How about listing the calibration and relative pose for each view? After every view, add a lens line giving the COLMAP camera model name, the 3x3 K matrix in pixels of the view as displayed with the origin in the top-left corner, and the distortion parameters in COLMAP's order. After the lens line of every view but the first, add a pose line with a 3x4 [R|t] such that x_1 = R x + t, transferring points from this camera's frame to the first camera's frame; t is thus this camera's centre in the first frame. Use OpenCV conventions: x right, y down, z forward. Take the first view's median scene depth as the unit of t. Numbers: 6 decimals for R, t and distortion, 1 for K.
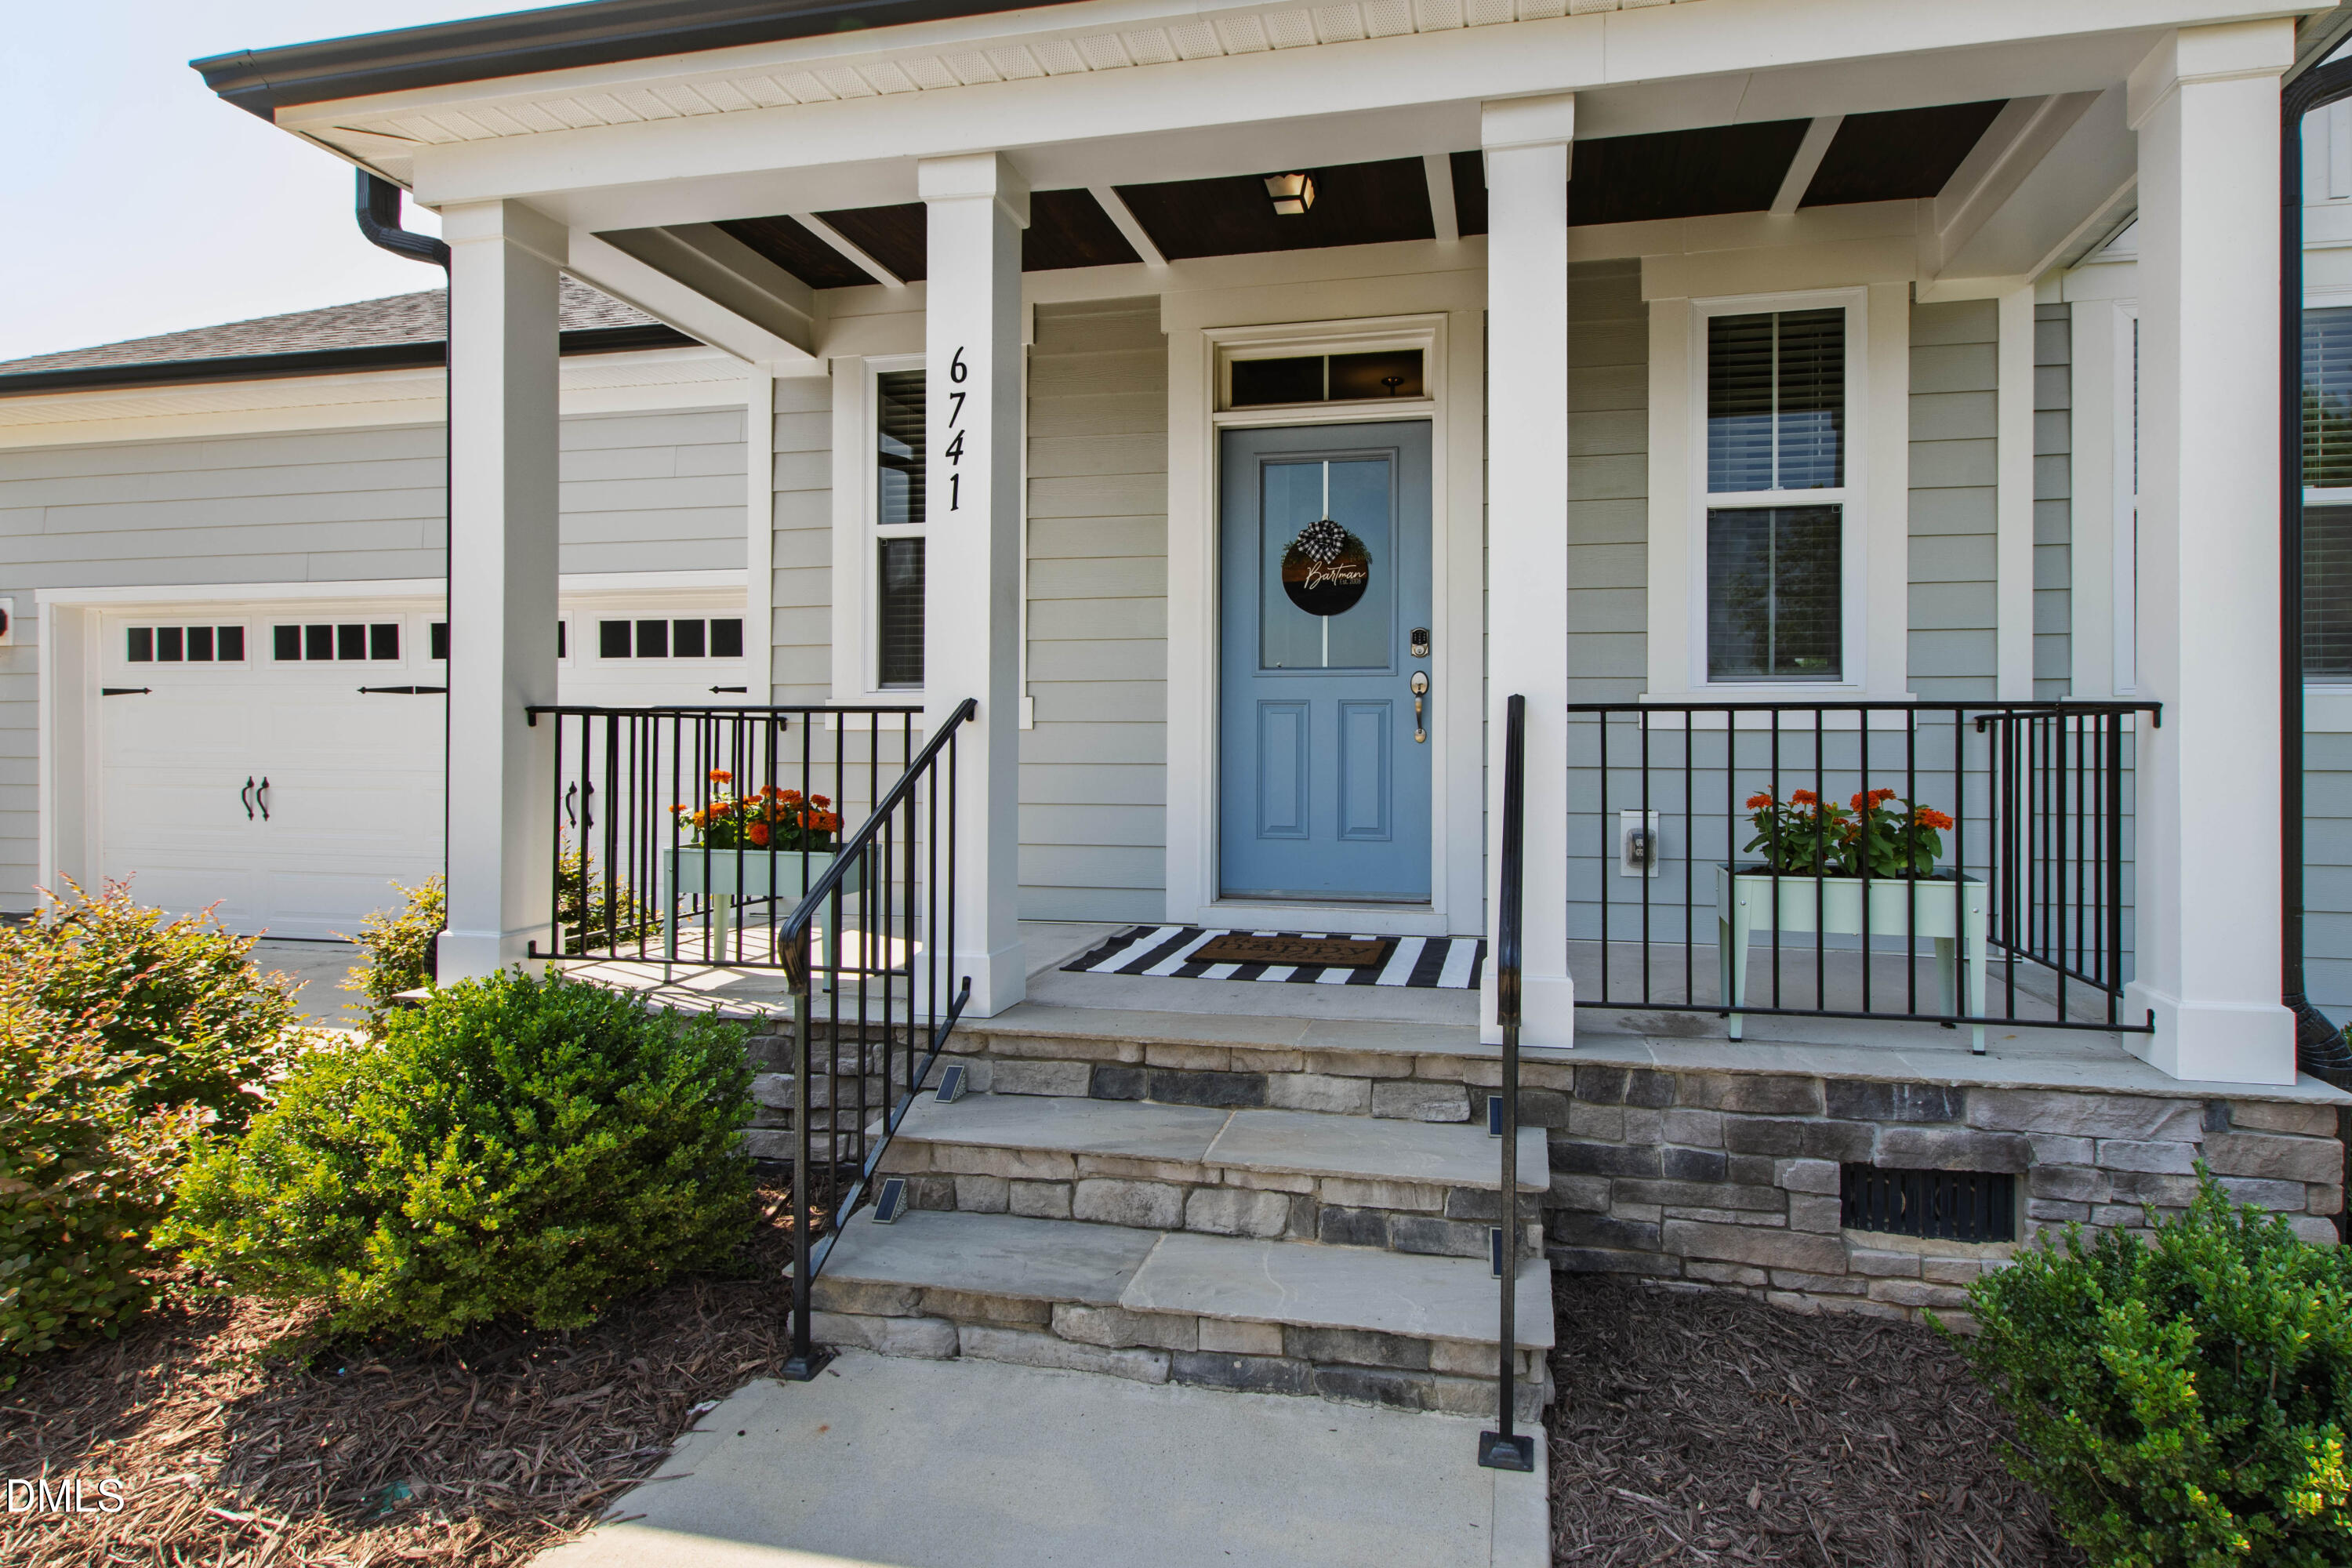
lens RADIAL K [[1213.2, 0, 1180.6], [0, 1213.2, 726.4], [0, 0, 1]] dist [0.019525, 0.000021]
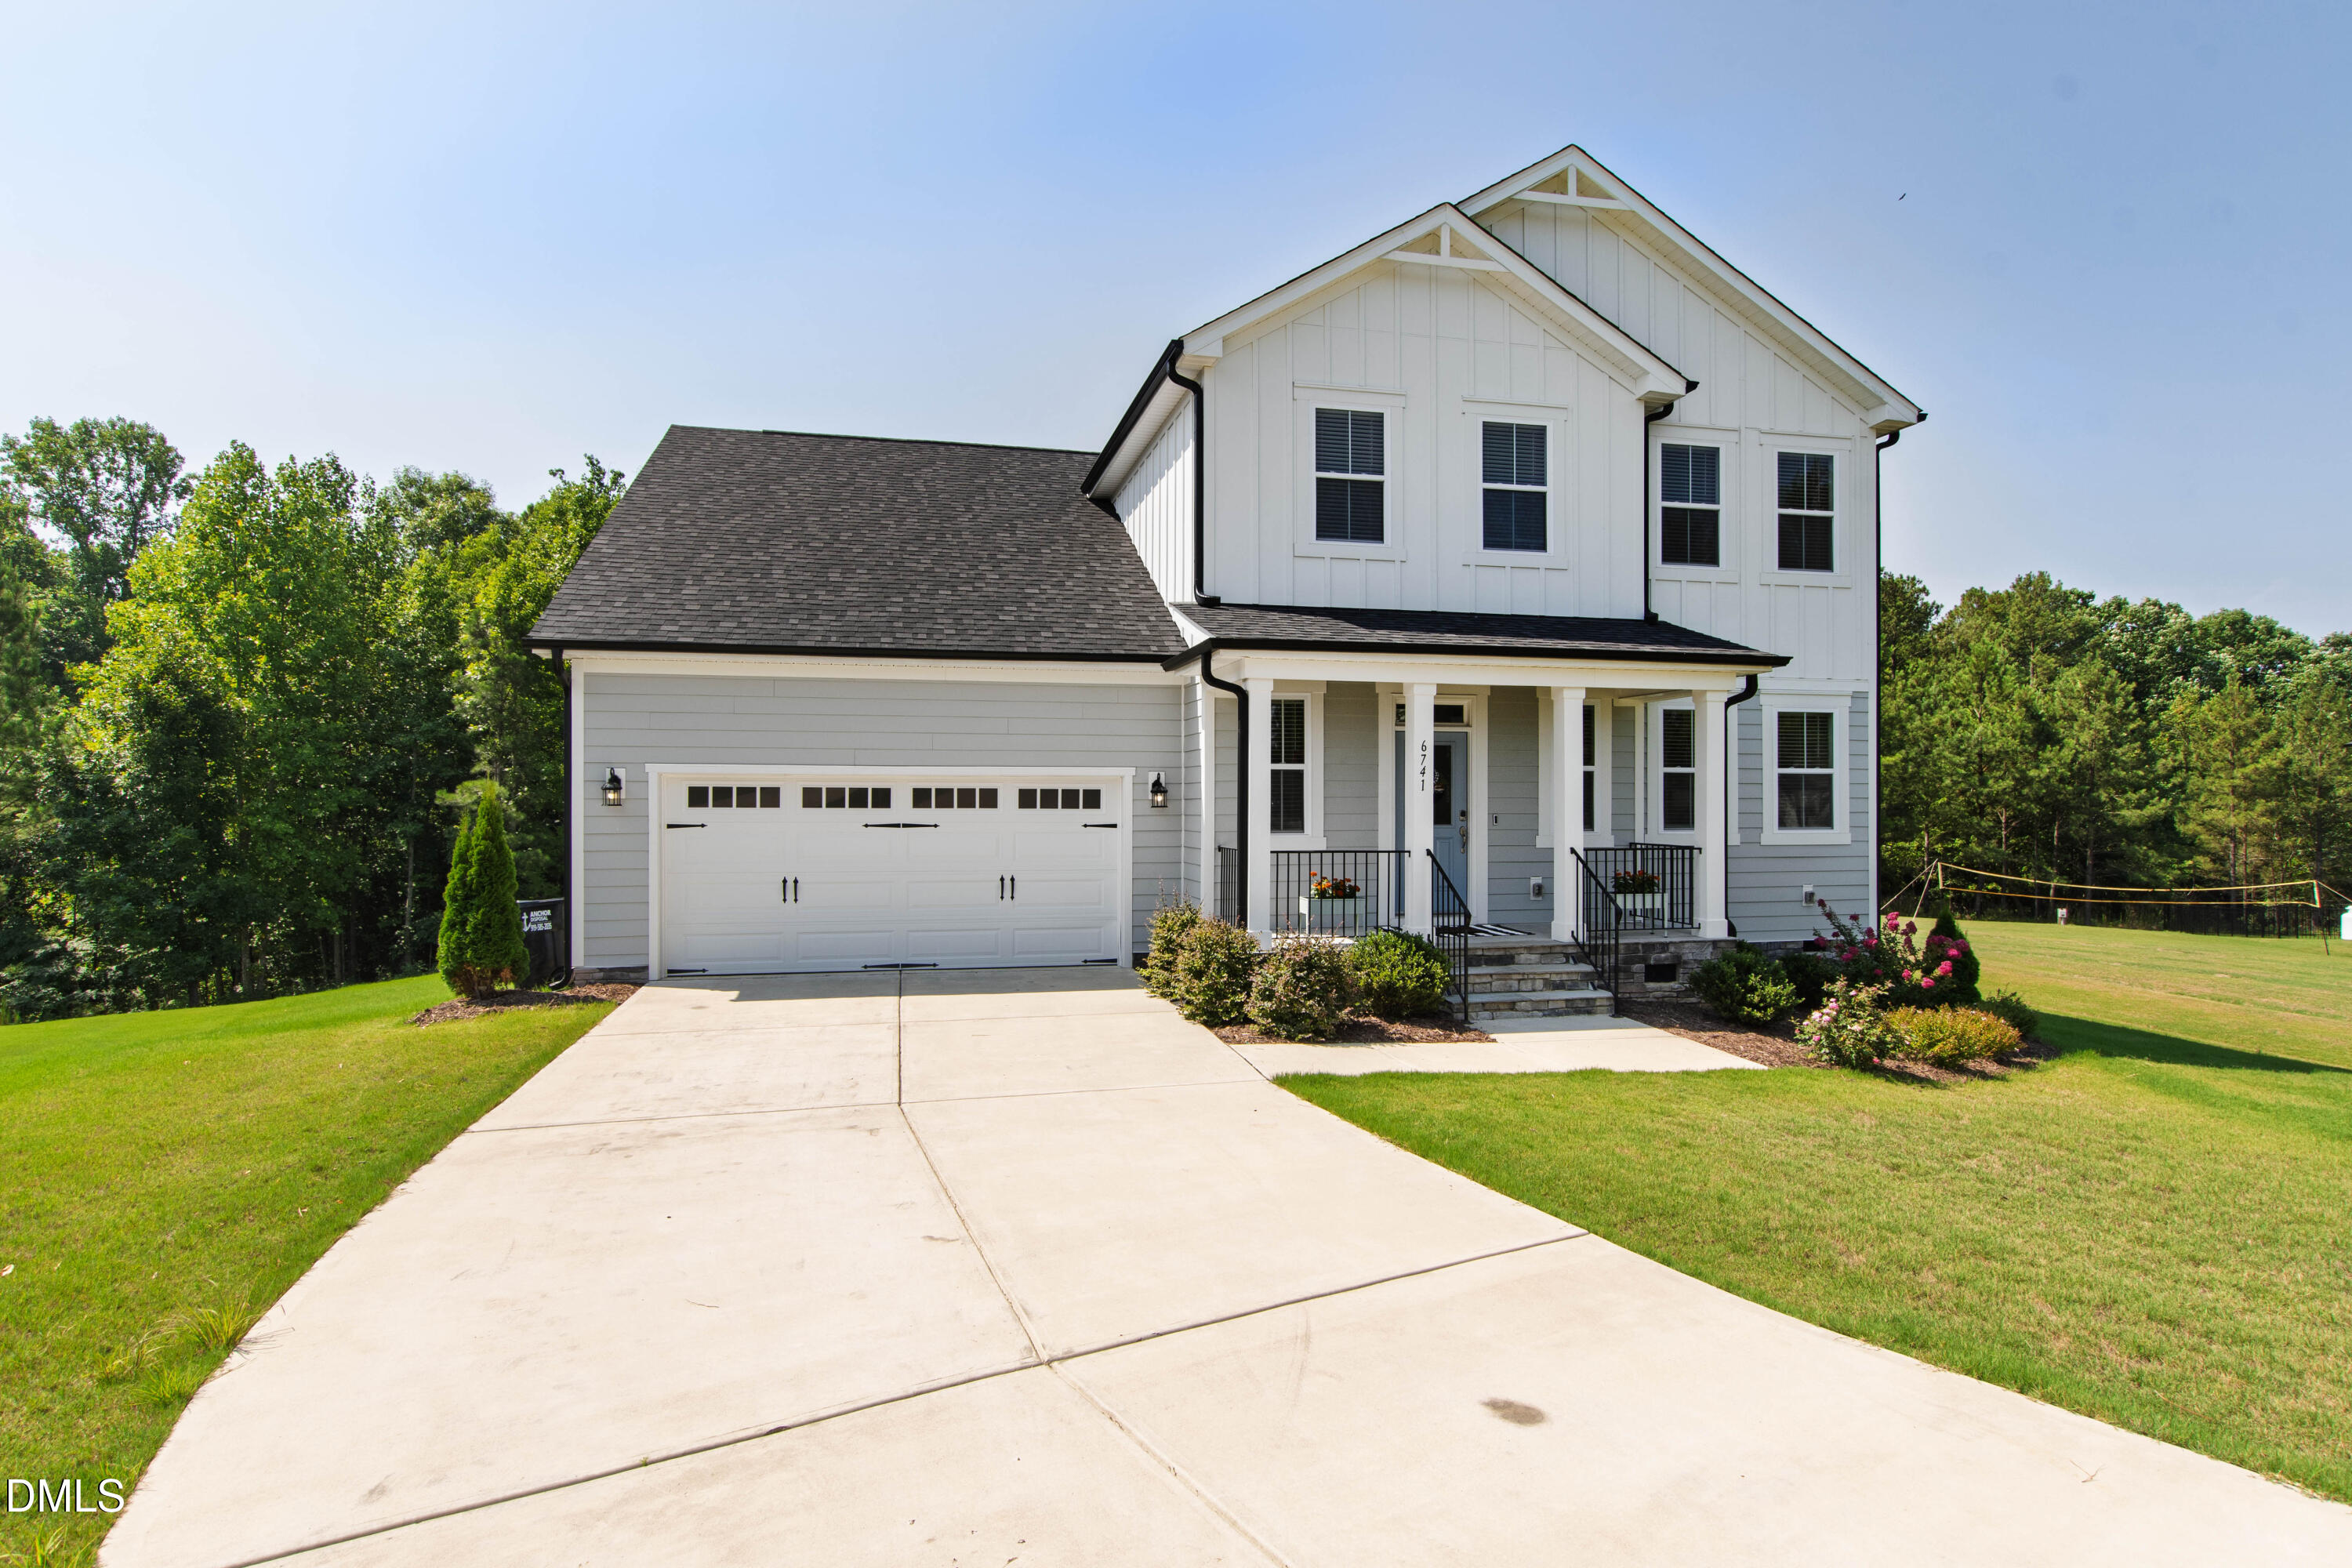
lens RADIAL K [[1256.5, 0, 1218.3], [0, 1256.5, 793.0], [0, 0, 1]] dist [-0.002075, -0.000712]
pose [[0.893828, 0.002770, 0.448401, -2.337252], [-0.004588, 0.999985, 0.002968, -0.191074], [-0.448386, -0.004710, 0.893828, -1.871232]]
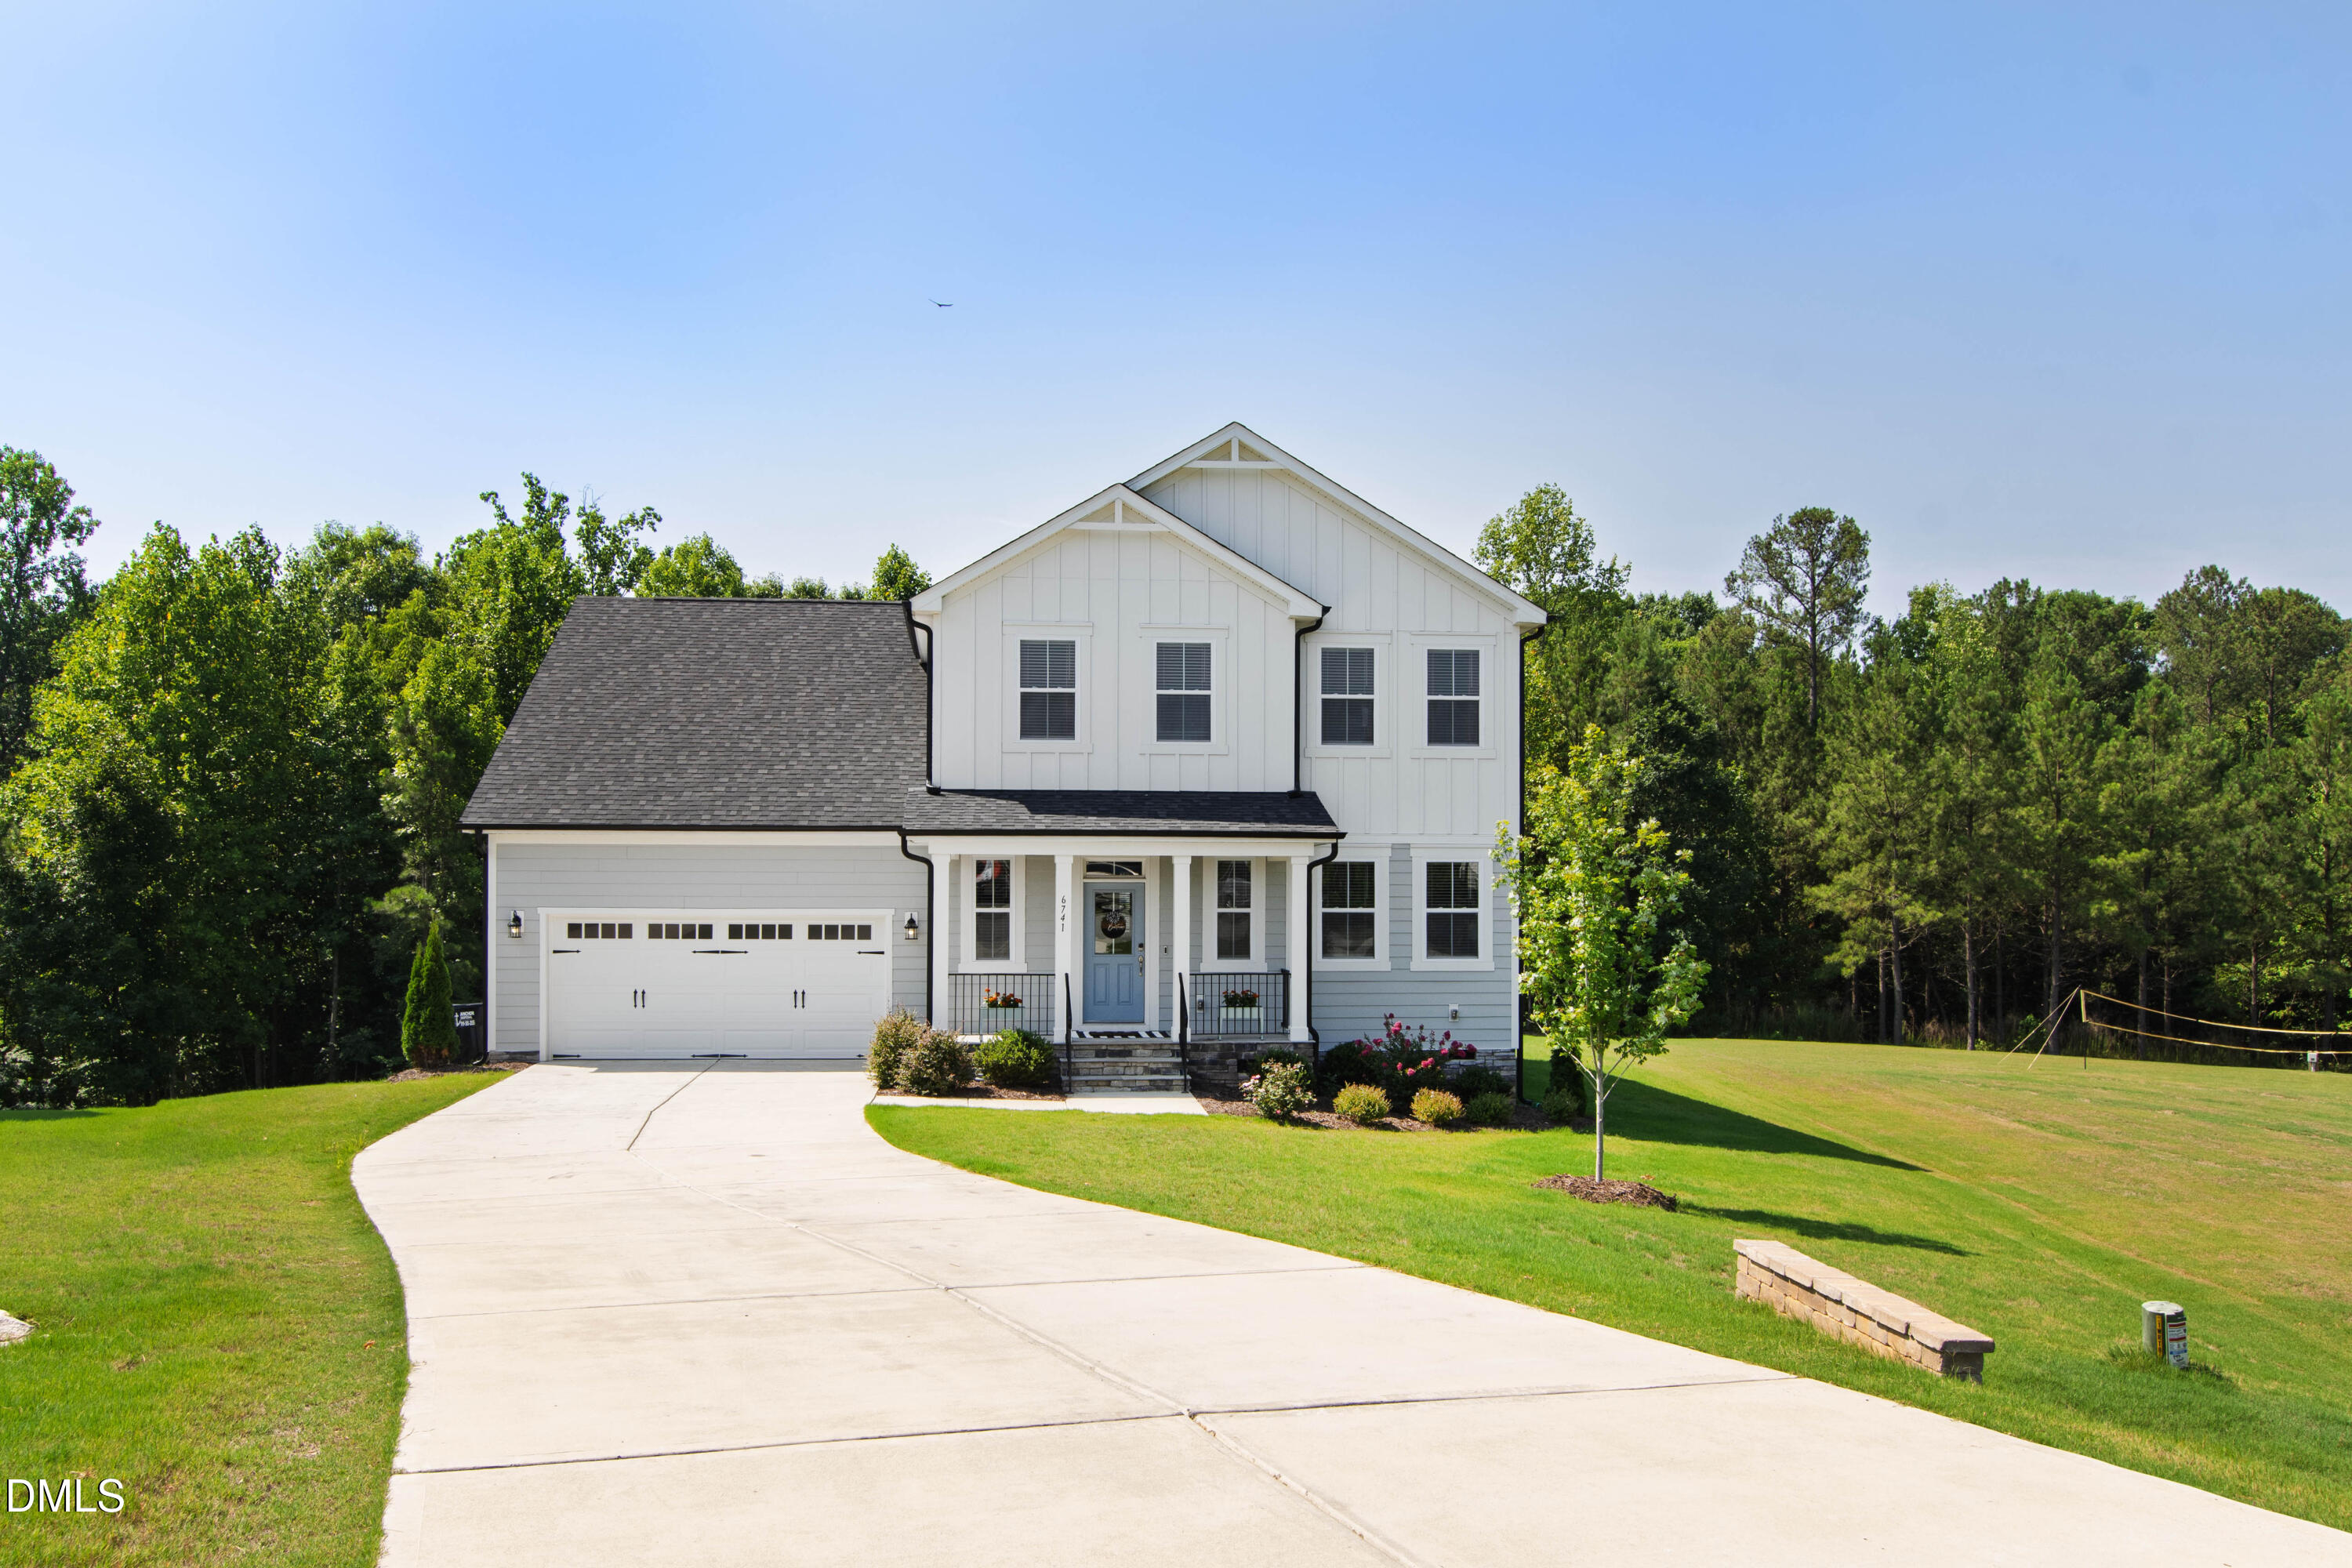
lens RADIAL K [[1758.6, 0, 1171.2], [0, 1758.6, 881.3], [0, 0, 1]] dist [0.002808, -0.038787]
pose [[0.939482, 0.005529, 0.342553, -2.211895], [-0.006675, 0.999975, 0.002167, -0.409638], [-0.342533, -0.004322, 0.939496, -5.709497]]
